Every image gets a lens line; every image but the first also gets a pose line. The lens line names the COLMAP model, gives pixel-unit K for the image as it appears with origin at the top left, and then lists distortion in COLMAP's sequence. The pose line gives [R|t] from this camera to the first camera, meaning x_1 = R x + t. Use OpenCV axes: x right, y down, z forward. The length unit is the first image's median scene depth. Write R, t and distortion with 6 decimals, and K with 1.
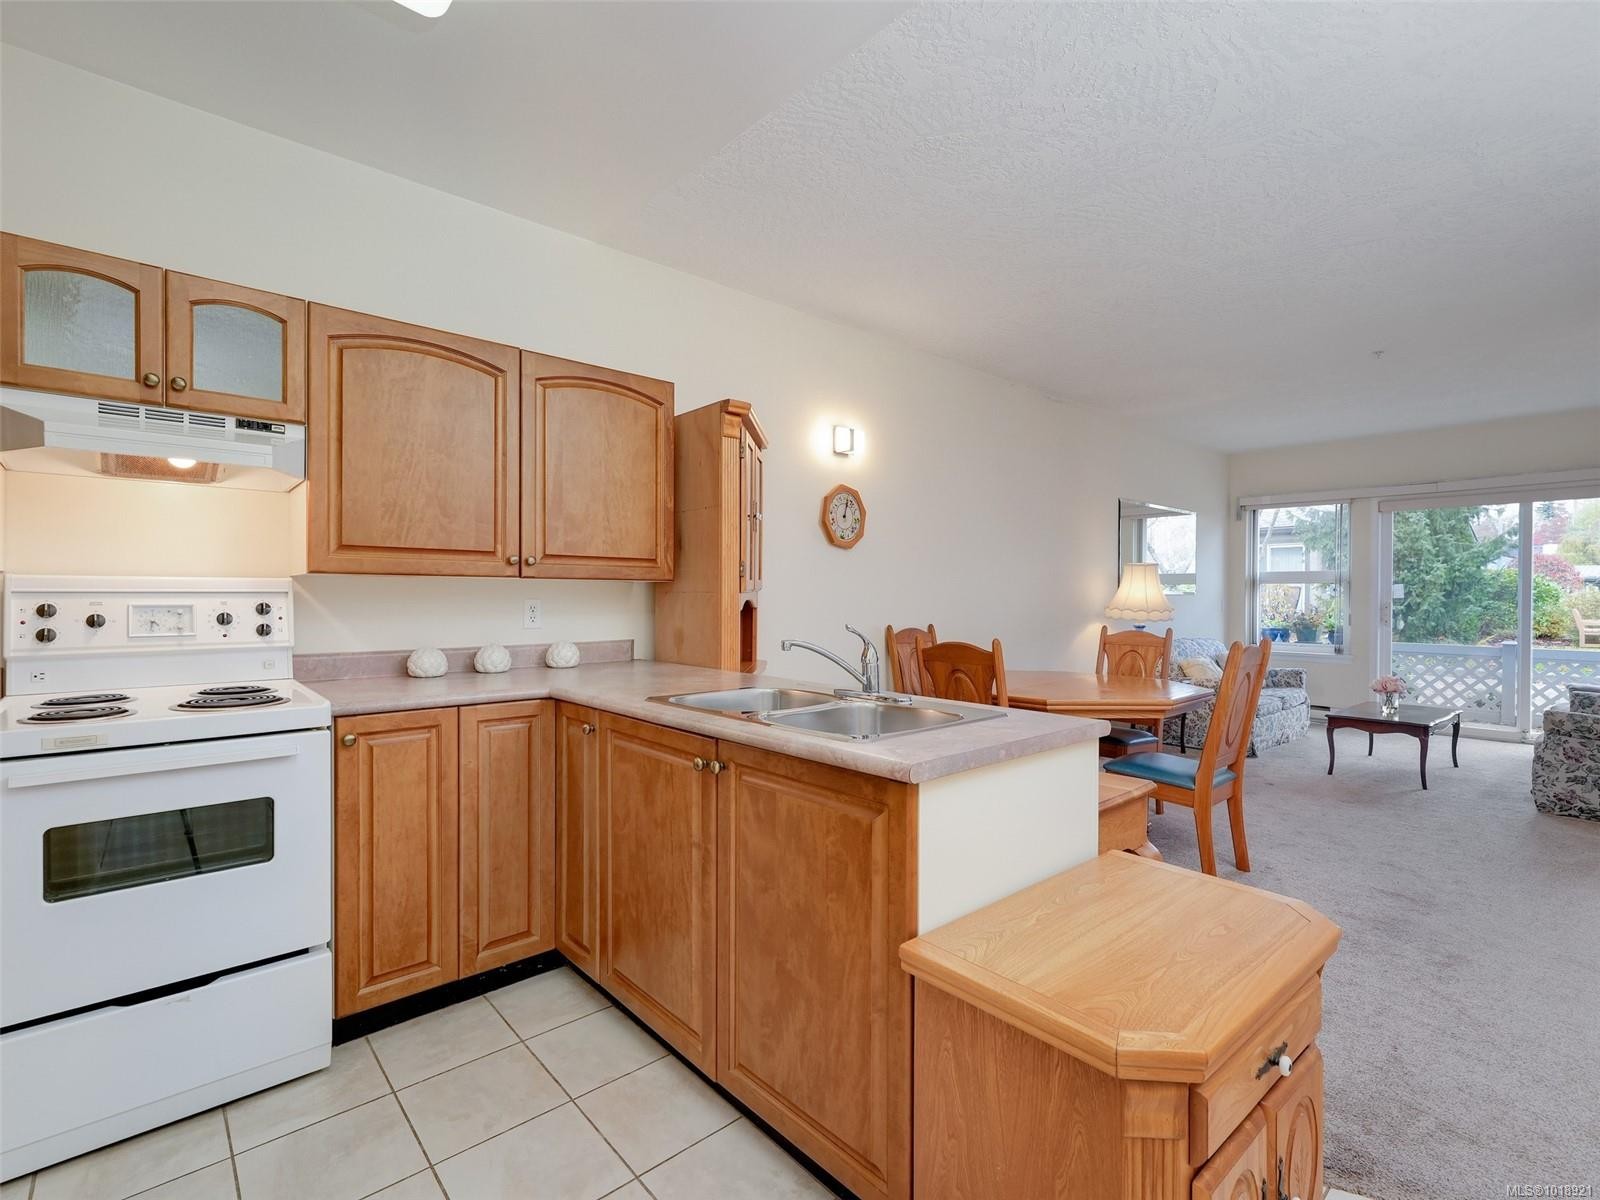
lens RADIAL K [[757.8, 0, 800.0], [0, 757.8, 600.0], [0, 0, 1]] dist [0.004374, 0.001503]
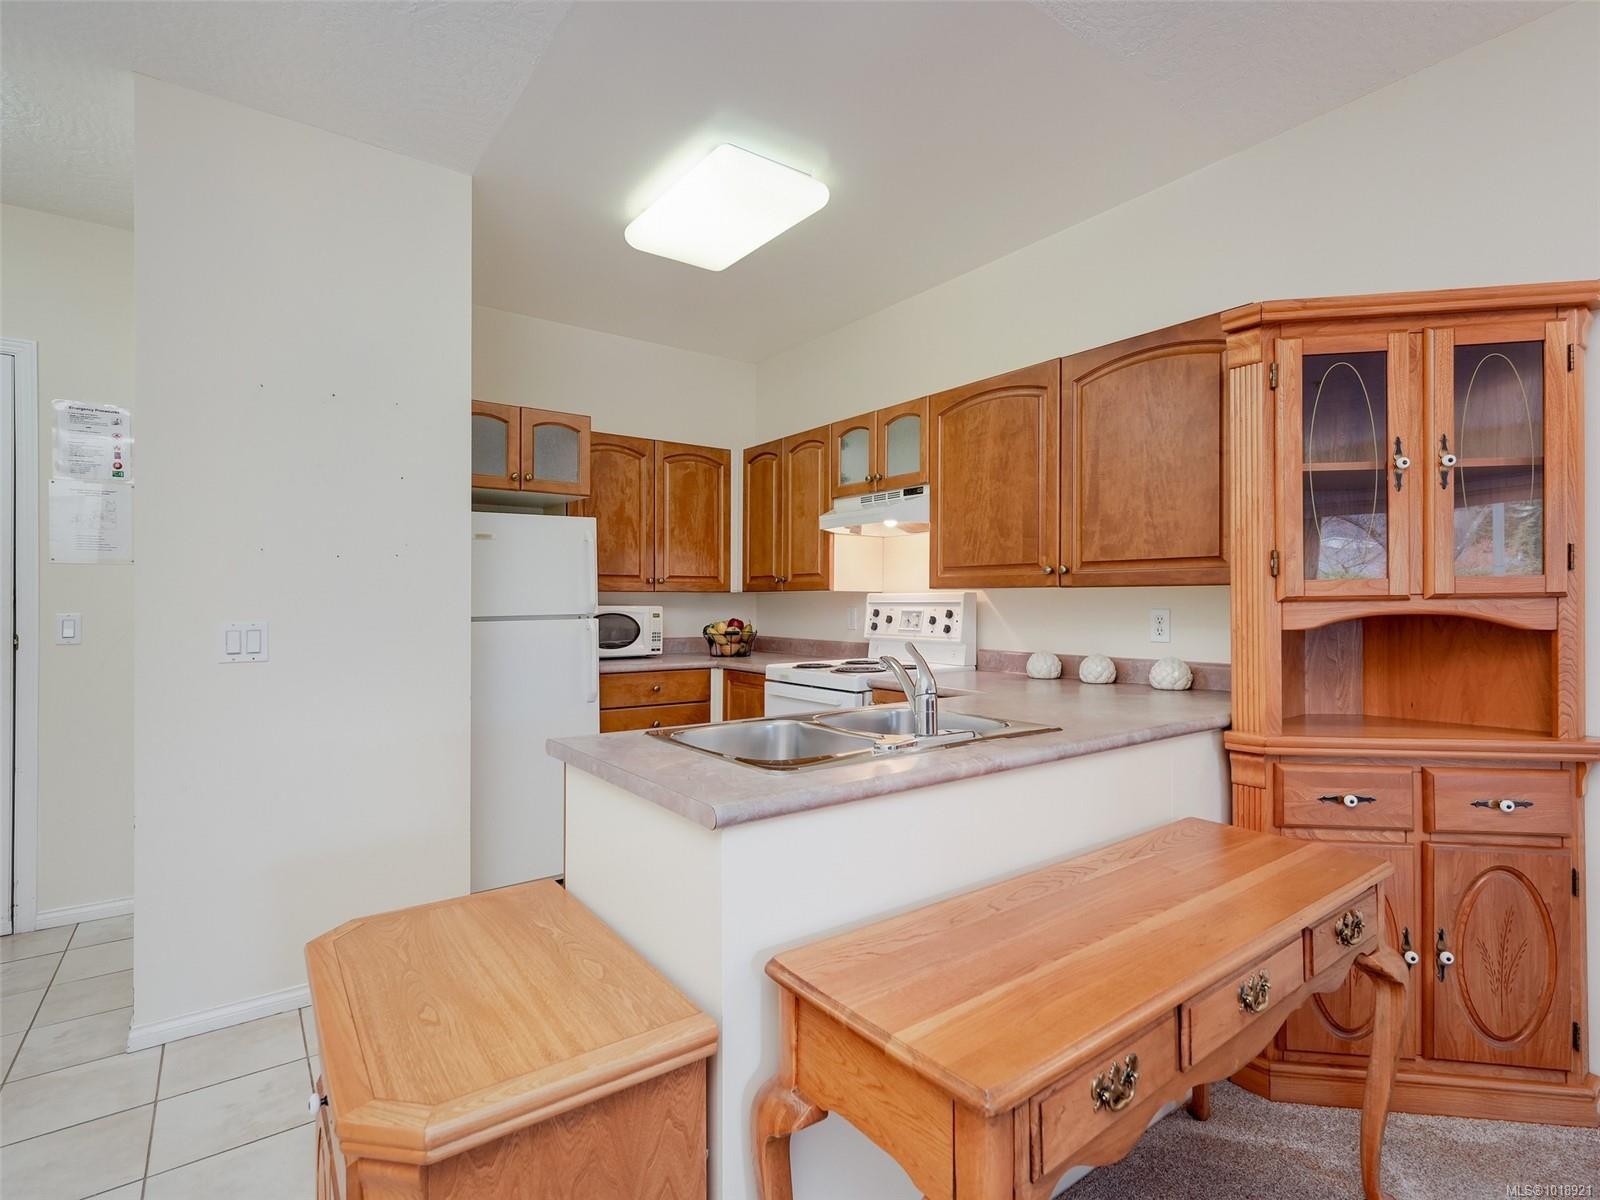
lens RADIAL K [[792.4, 0, 792.4], [0, 792.4, 596.9], [0, 0, 1]] dist [0.003454, 0.000932]
pose [[-0.100135, -0.007663, -0.994944, 0.741583], [-0.005100, 0.999961, -0.007188, -0.007827], [0.994961, 0.004355, -0.100170, 0.797034]]
